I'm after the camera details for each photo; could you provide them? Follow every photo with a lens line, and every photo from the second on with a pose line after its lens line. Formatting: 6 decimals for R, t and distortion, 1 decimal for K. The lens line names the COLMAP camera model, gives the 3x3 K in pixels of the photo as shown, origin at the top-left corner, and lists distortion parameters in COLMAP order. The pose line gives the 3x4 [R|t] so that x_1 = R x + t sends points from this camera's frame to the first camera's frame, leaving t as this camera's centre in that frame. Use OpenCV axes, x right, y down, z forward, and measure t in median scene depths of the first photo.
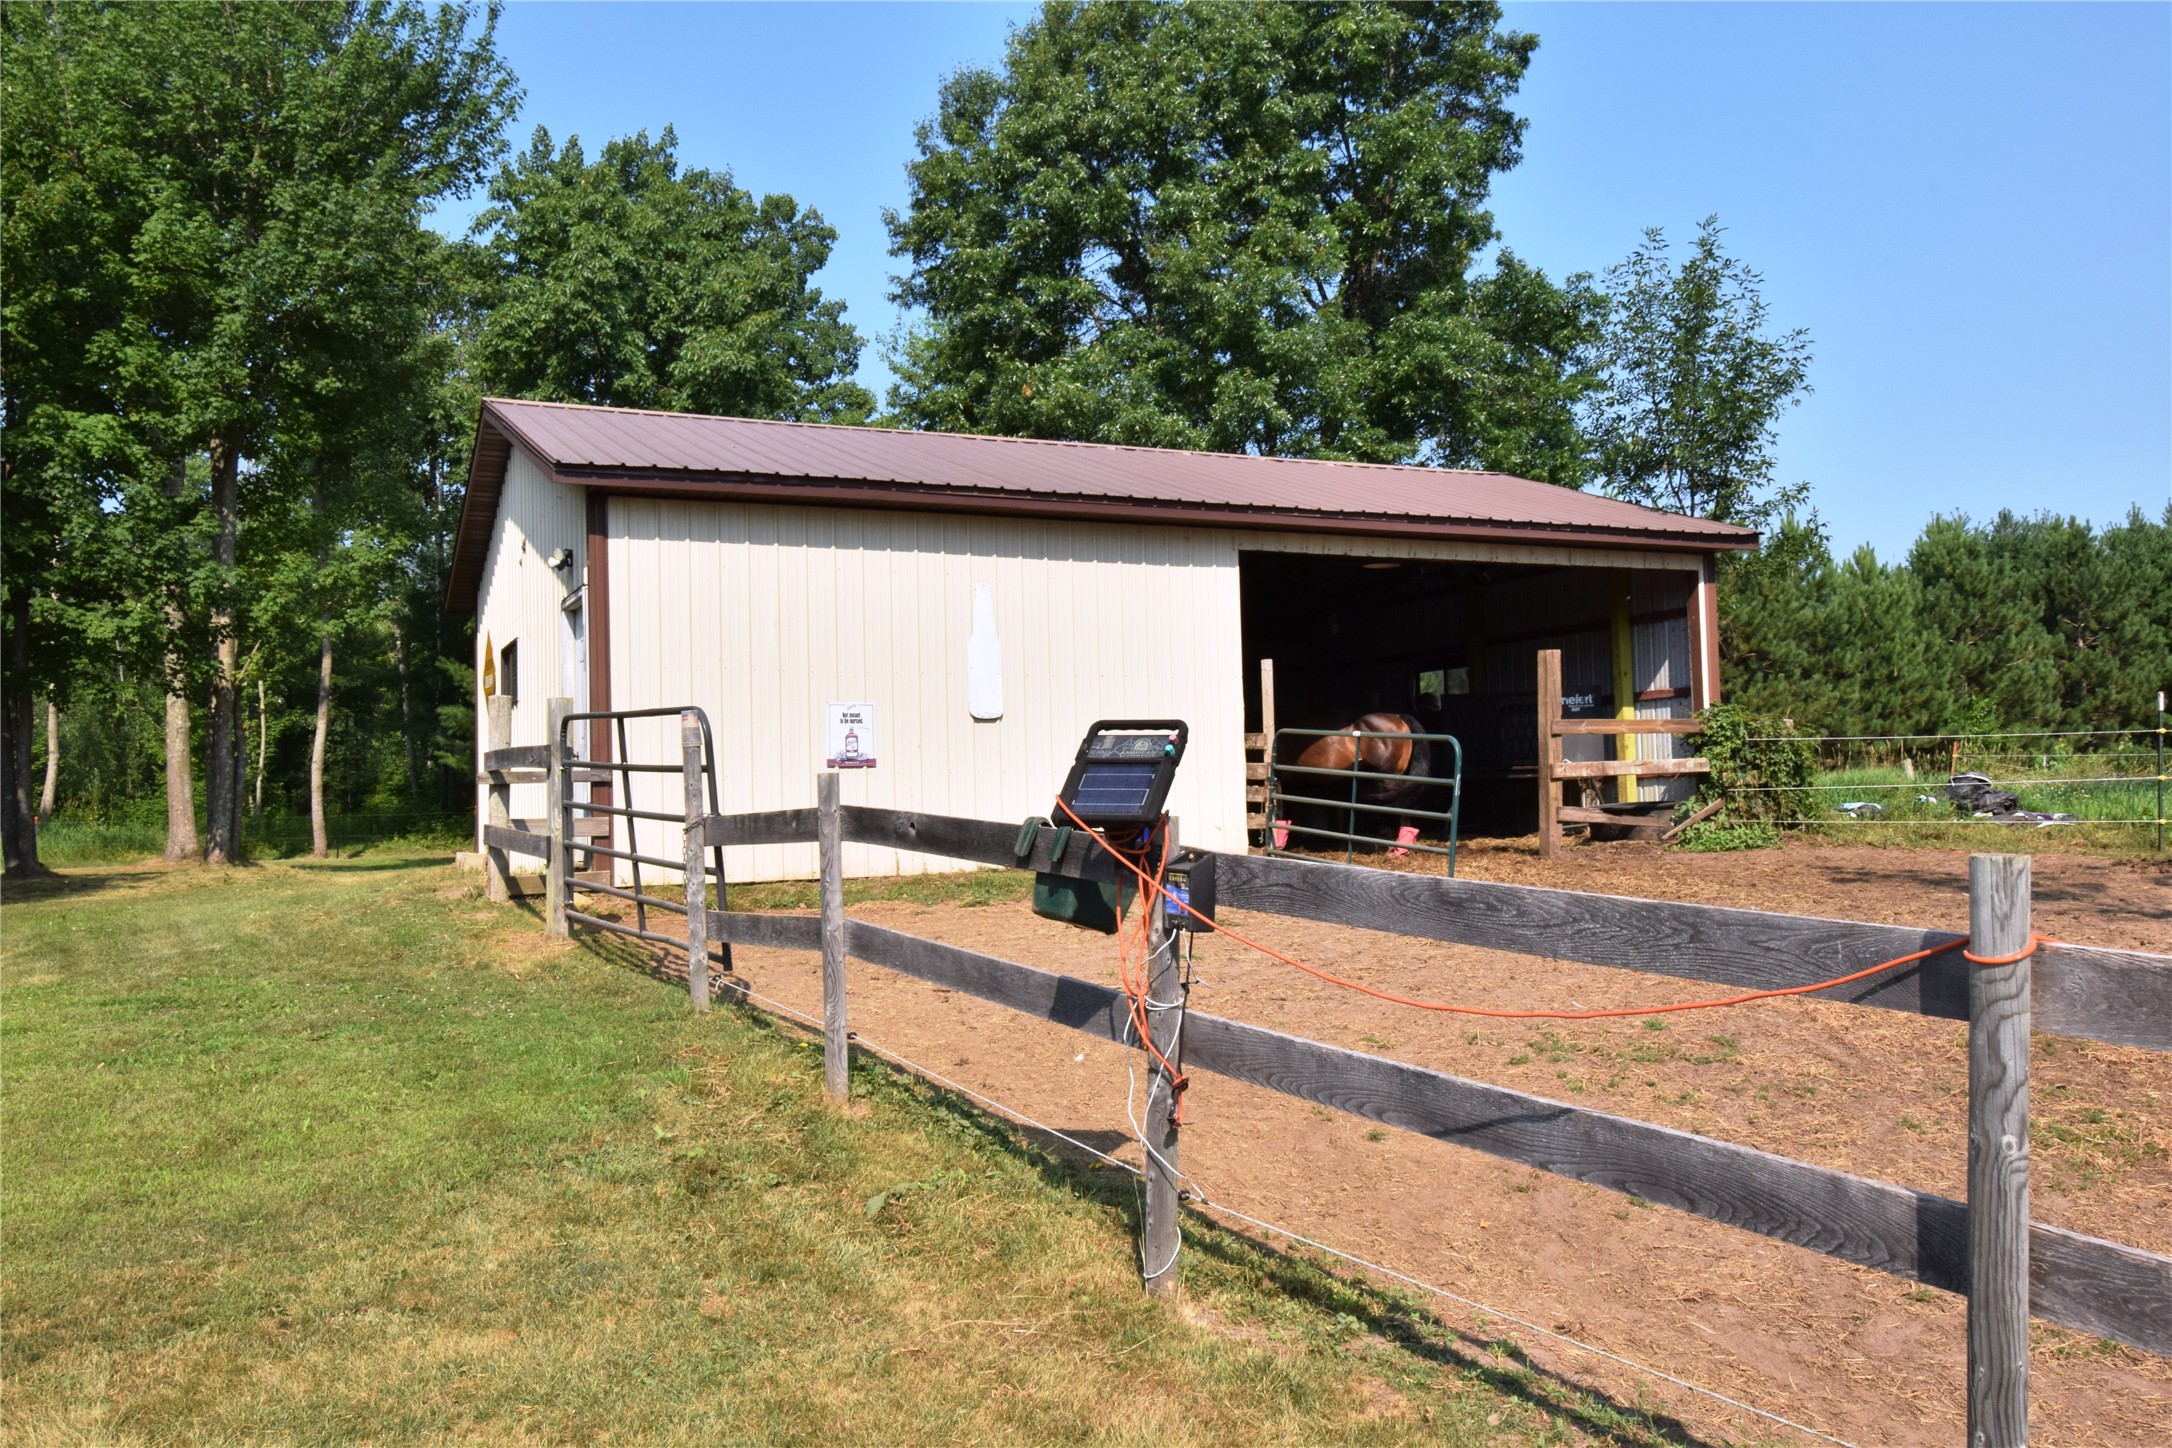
lens RADIAL K [[1867.8, 0, 1085.4], [0, 1867.8, 793.1], [0, 0, 1]] dist [-0.009610, 0.001581]
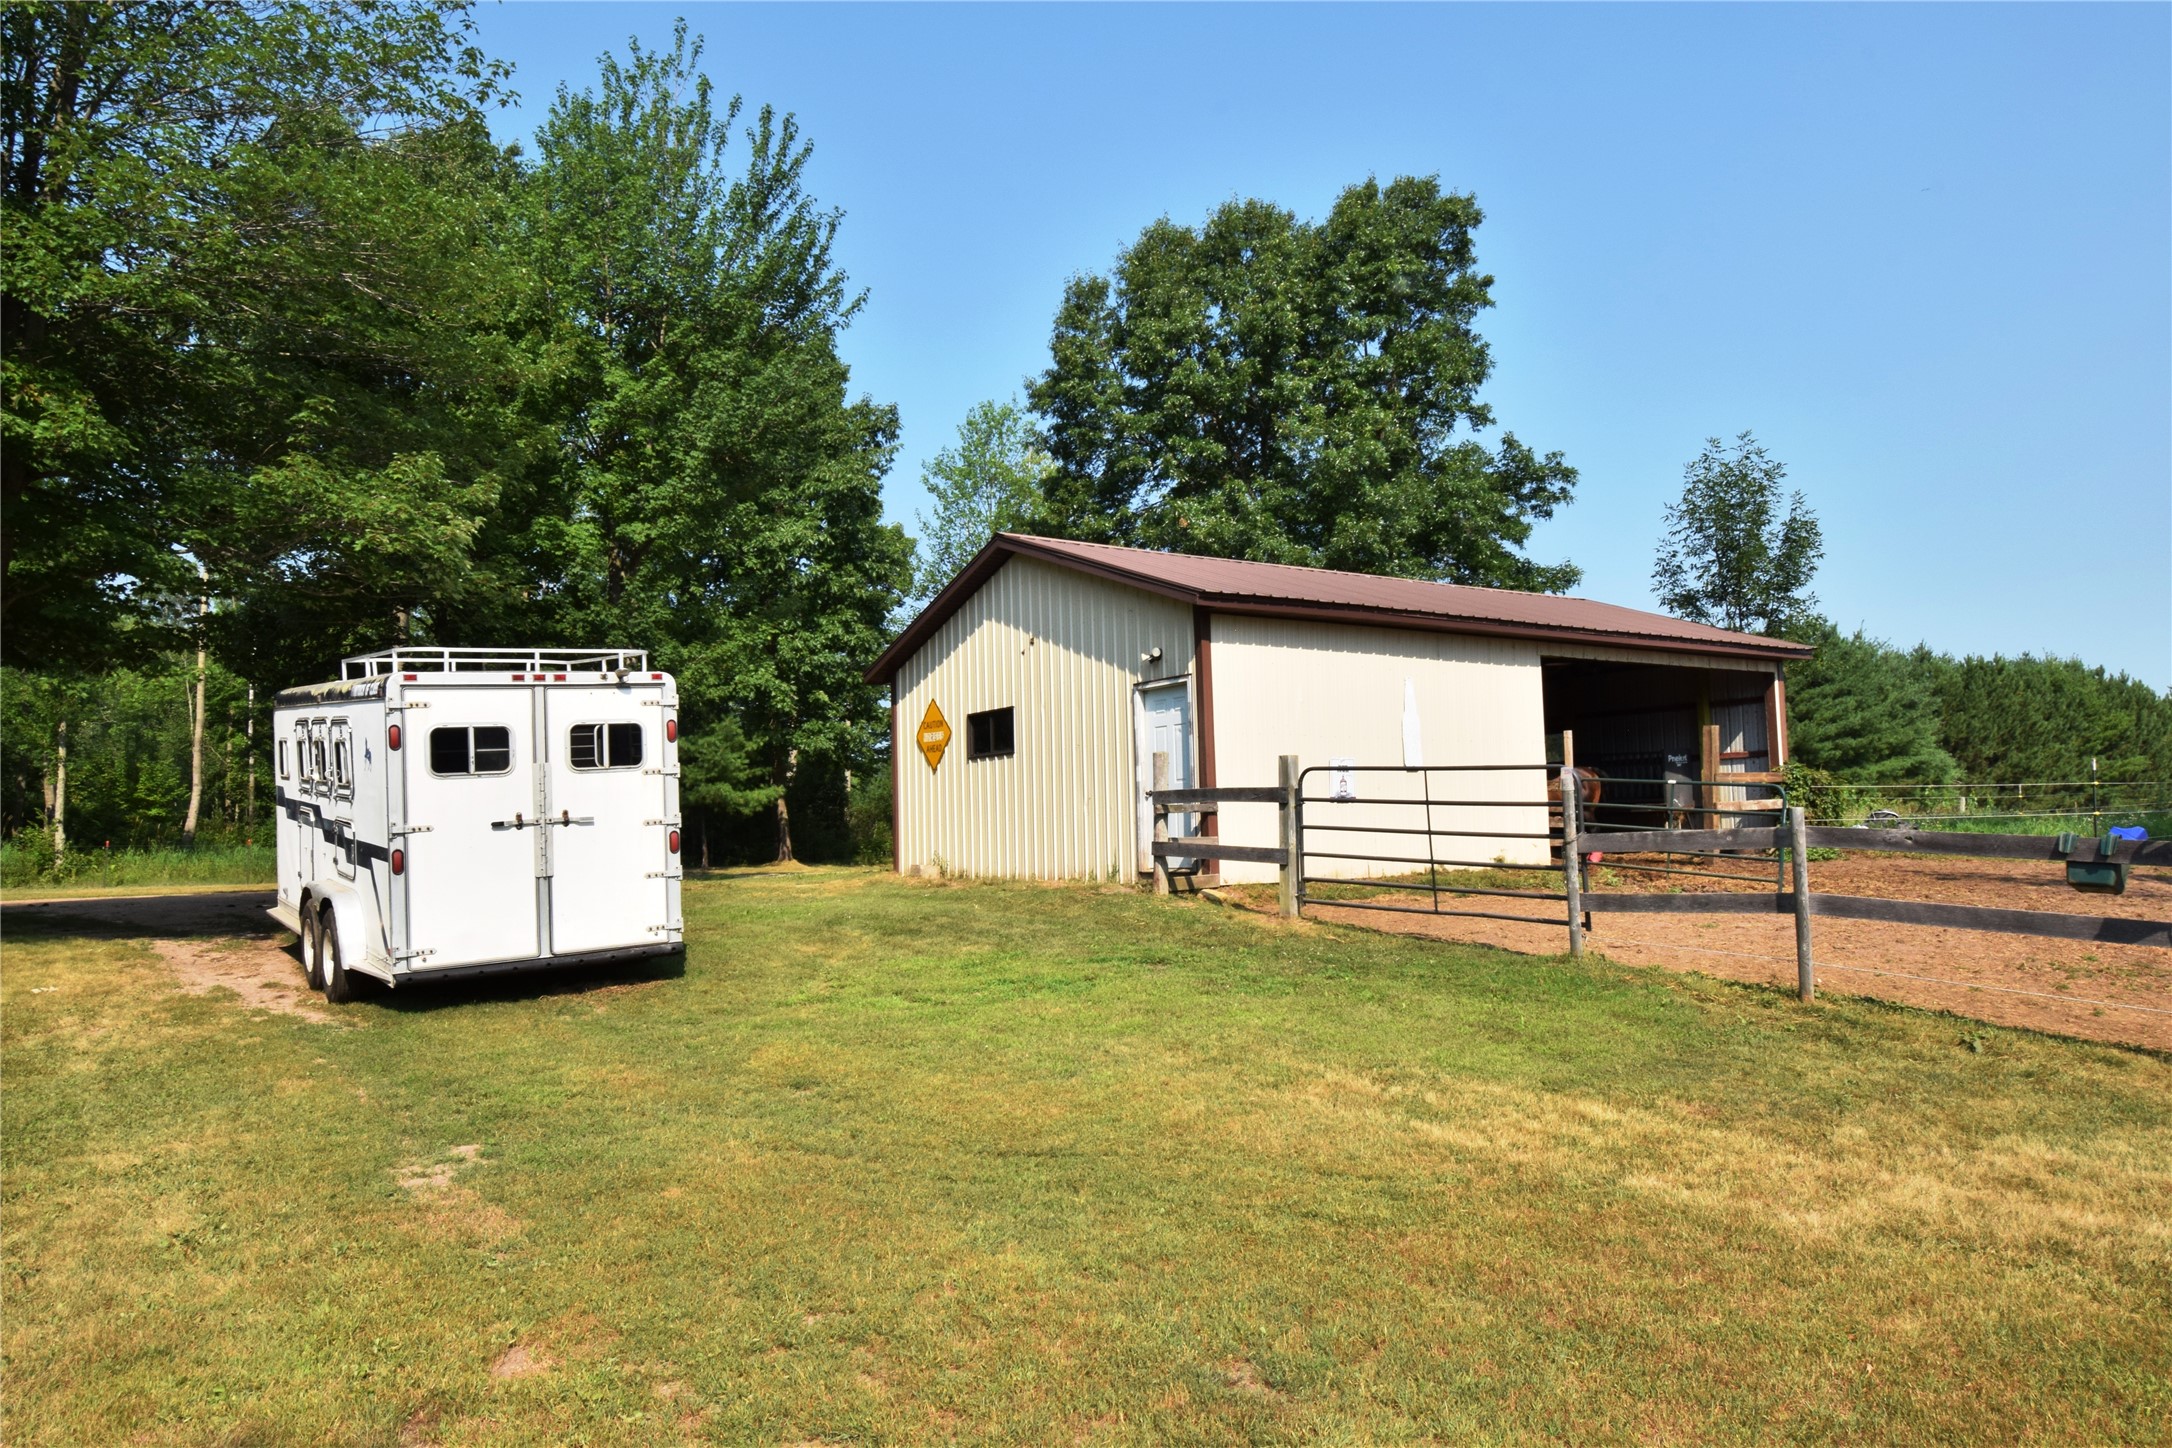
lens RADIAL K [[1524.5, 0, 1088.4], [0, 1524.5, 762.4], [0, 0, 1]] dist [0.003953, 0.001109]
pose [[0.987653, 0.011845, 0.156211, -0.388337], [-0.006087, 0.999286, -0.037288, 0.000460], [-0.156541, 0.035876, 0.987020, -0.106411]]
